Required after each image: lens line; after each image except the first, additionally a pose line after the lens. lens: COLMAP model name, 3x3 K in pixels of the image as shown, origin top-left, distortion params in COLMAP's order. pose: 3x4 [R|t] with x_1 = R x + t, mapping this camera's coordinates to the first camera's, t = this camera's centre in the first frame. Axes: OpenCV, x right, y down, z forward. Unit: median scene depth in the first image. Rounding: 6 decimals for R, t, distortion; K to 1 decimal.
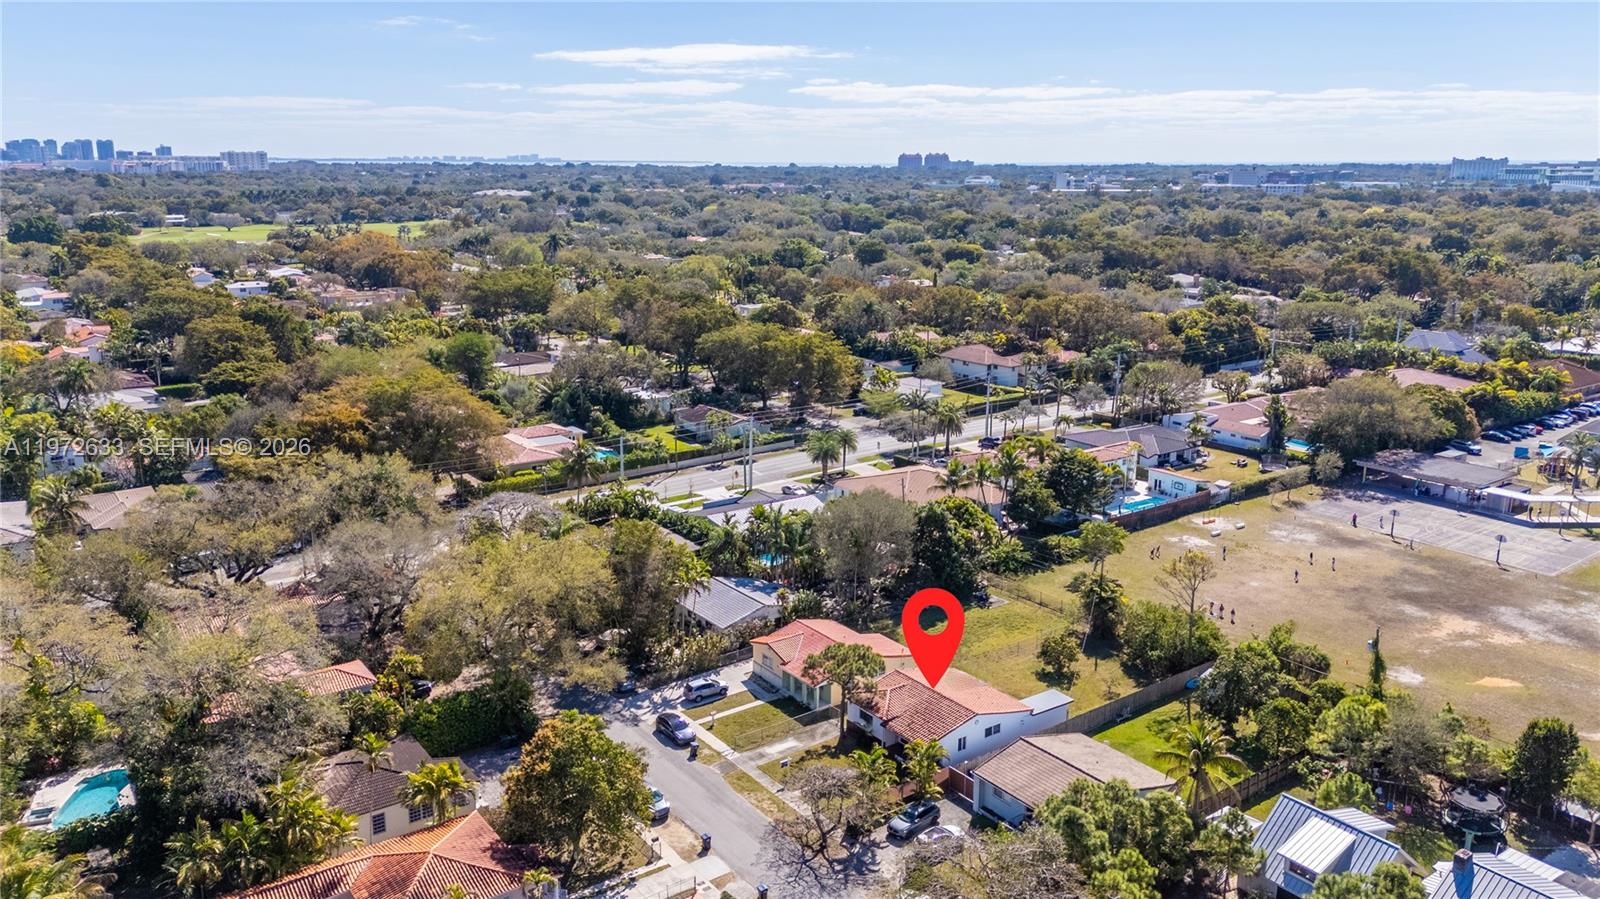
lens RADIAL K [[1182.7, 0, 800.0], [0, 1182.7, 449.5], [0, 0, 1]] dist [0.089323, -0.106422]
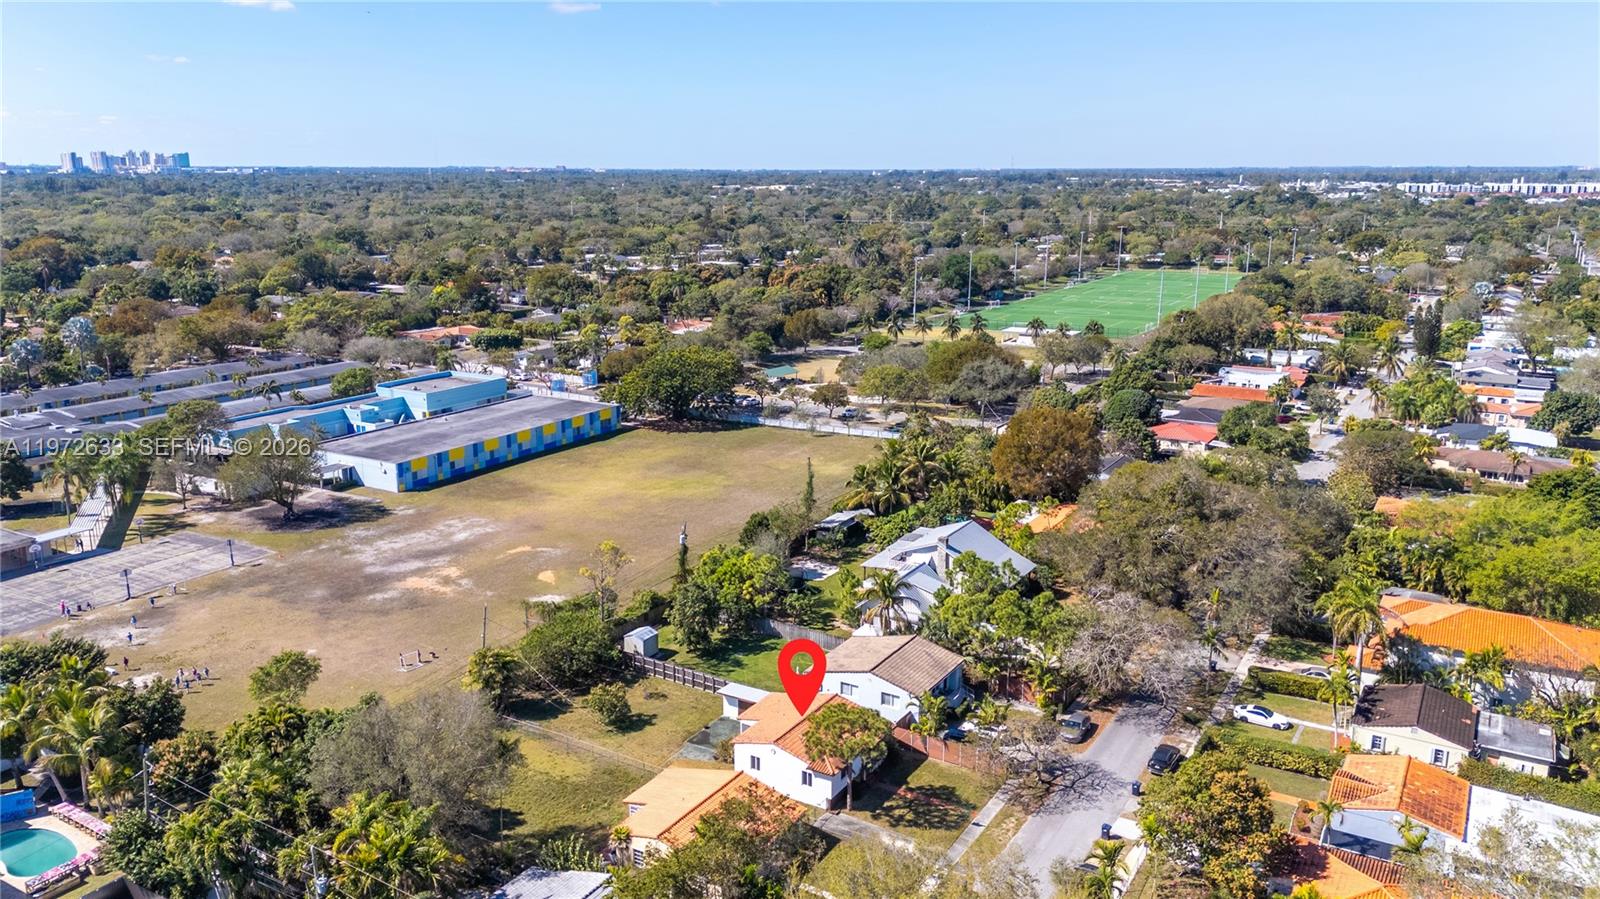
lens RADIAL K [[1205.6, 0, 800.0], [0, 1205.6, 449.5], [0, 0, 1]] dist [0.100912, -0.098432]
pose [[-0.405016, -0.211125, 0.889600, -0.464731], [0.217684, 0.922730, 0.318094, -0.203043], [-0.888018, 0.322485, -0.327761, 0.829304]]
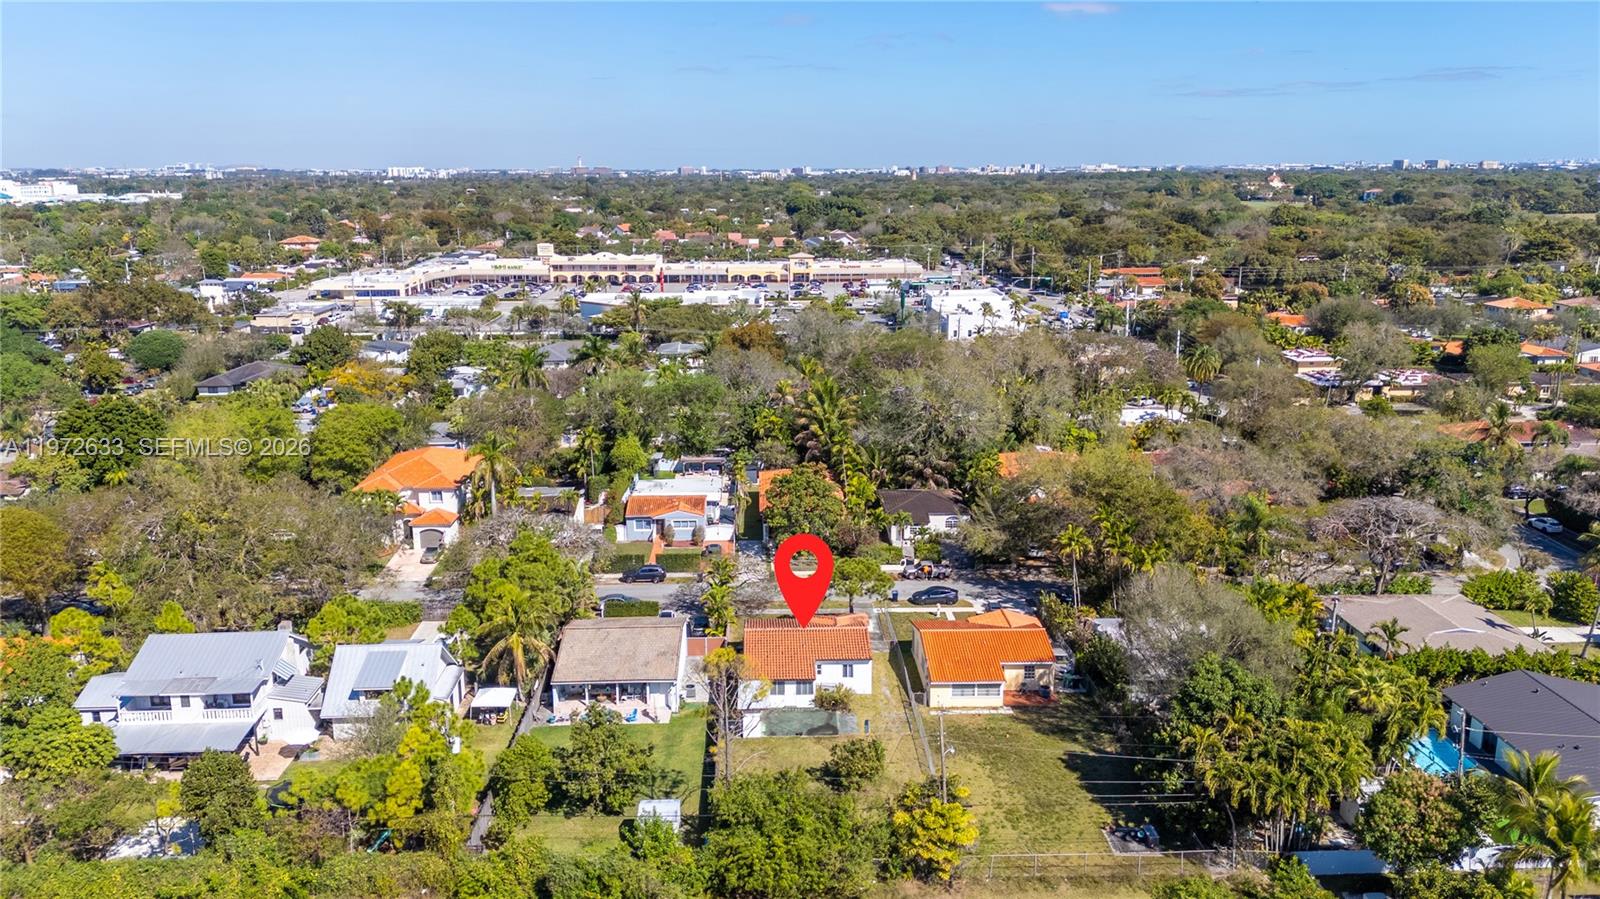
lens RADIAL K [[1182.7, 0, 800.0], [0, 1182.7, 449.5], [0, 0, 1]] dist [0.089323, -0.106422]
pose [[-0.549746, 0.199522, -0.811154, 0.581102], [-0.199824, 0.911451, 0.359620, -0.182946], [0.811080, 0.359788, -0.461197, 0.918465]]
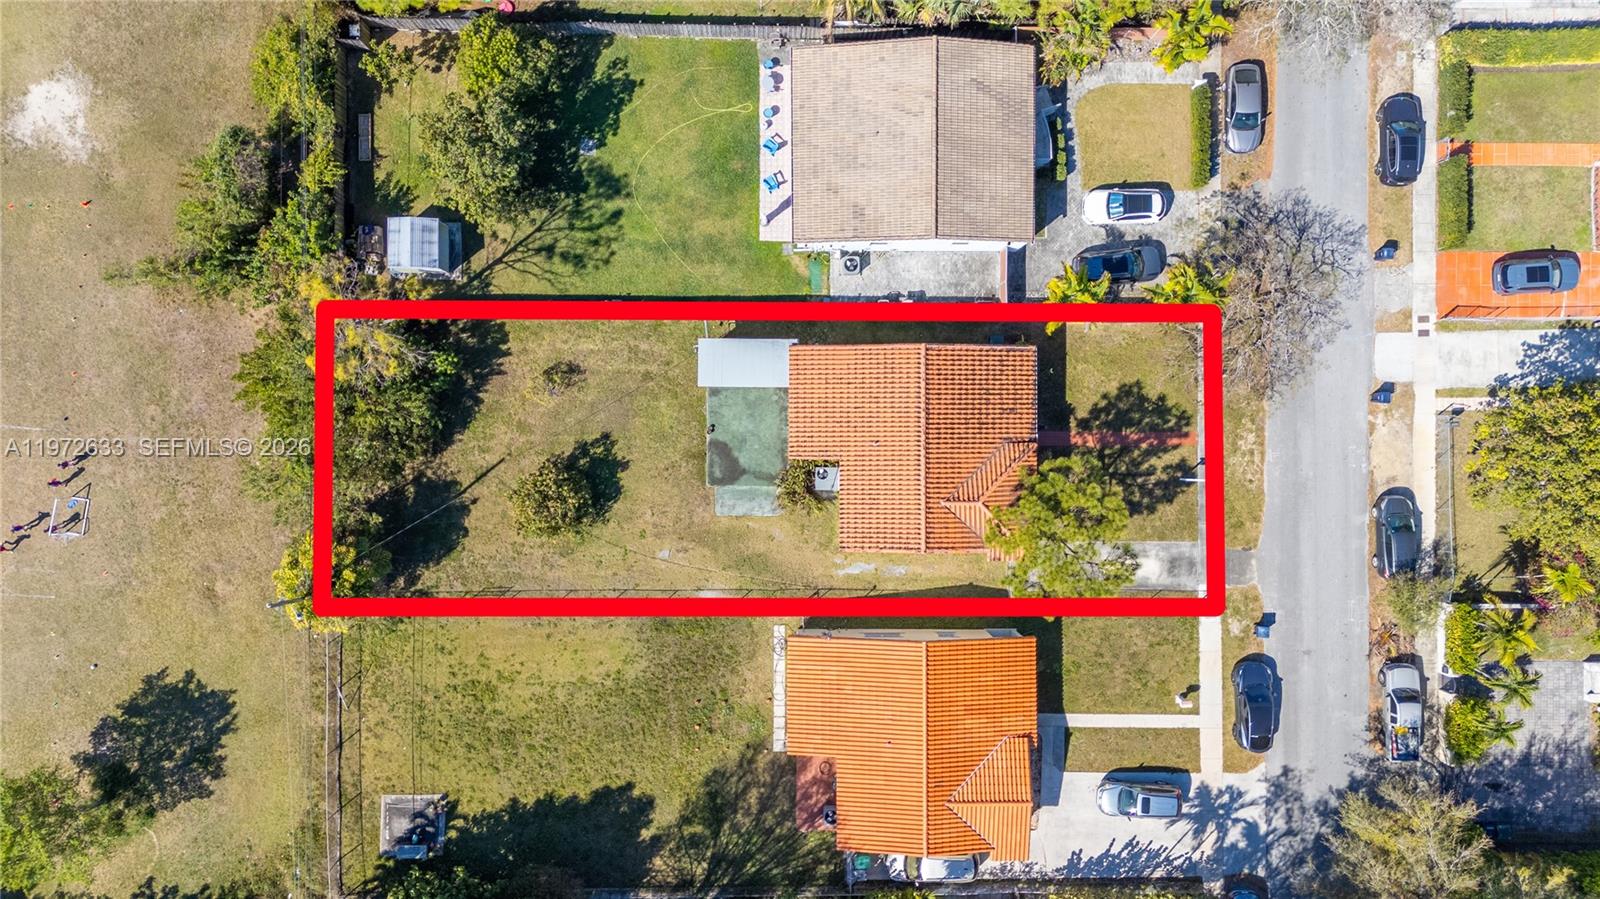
lens RADIAL K [[1182.7, 0, 800.0], [0, 1182.7, 449.5], [0, 0, 1]] dist [0.089323, -0.106422]
pose [[-0.812648, -0.581825, -0.032906, 0.123633], [0.107828, -0.205616, 0.972674, -0.238166], [-0.572692, 0.786893, 0.229830, 0.596529]]
